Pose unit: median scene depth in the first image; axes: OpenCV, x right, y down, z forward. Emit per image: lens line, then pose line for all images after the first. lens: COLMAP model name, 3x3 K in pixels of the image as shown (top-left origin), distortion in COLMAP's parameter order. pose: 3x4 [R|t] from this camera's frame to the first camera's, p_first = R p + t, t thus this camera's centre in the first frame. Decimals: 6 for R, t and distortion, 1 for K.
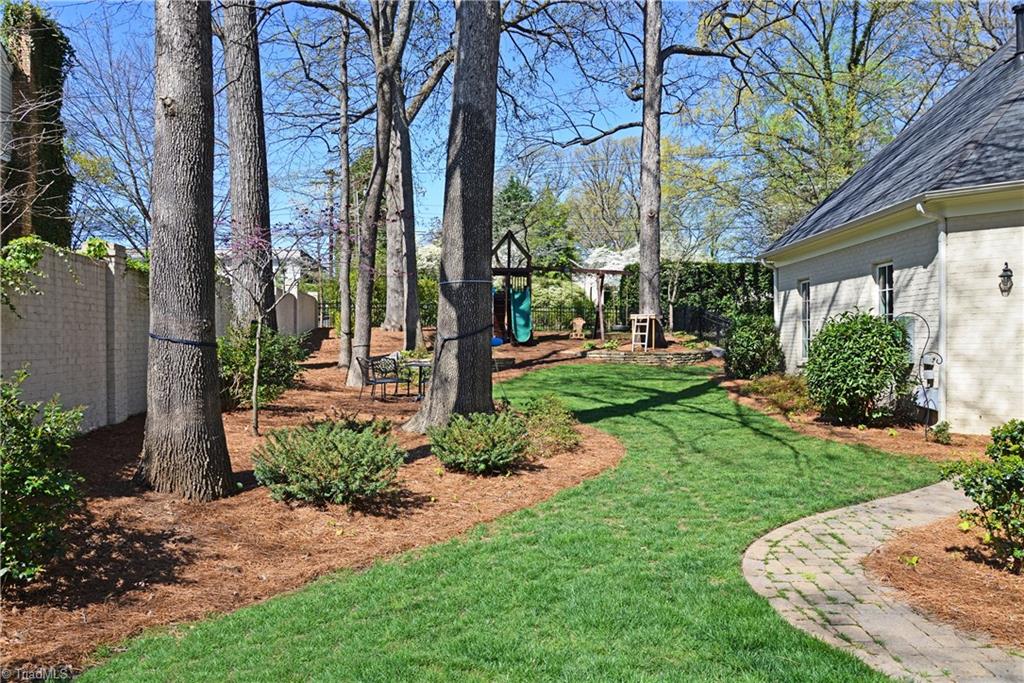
lens RADIAL K [[725.5, 0, 512.0], [0, 725.5, 341.5], [0, 0, 1]] dist [-0.007558, -0.002561]
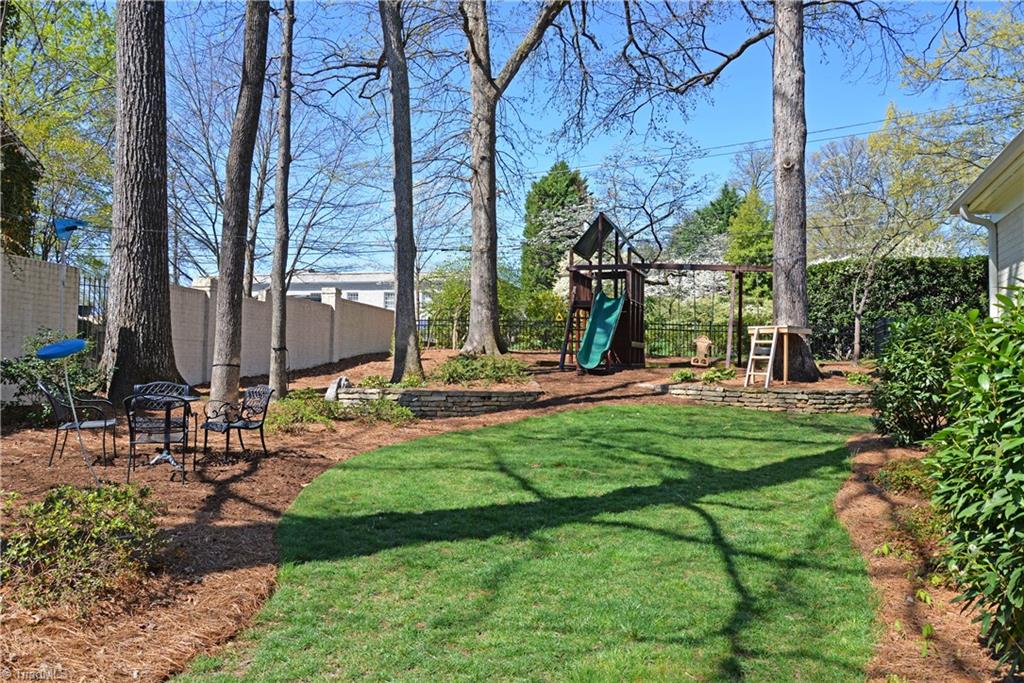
lens RADIAL K [[725.5, 0, 512.0], [0, 725.5, 341.5], [0, 0, 1]] dist [-0.007558, -0.002561]
pose [[0.945610, 0.004093, -0.325276, 0.174129], [-0.017764, 0.999079, -0.039071, 0.003279], [0.324816, 0.042724, 0.944812, 0.351682]]
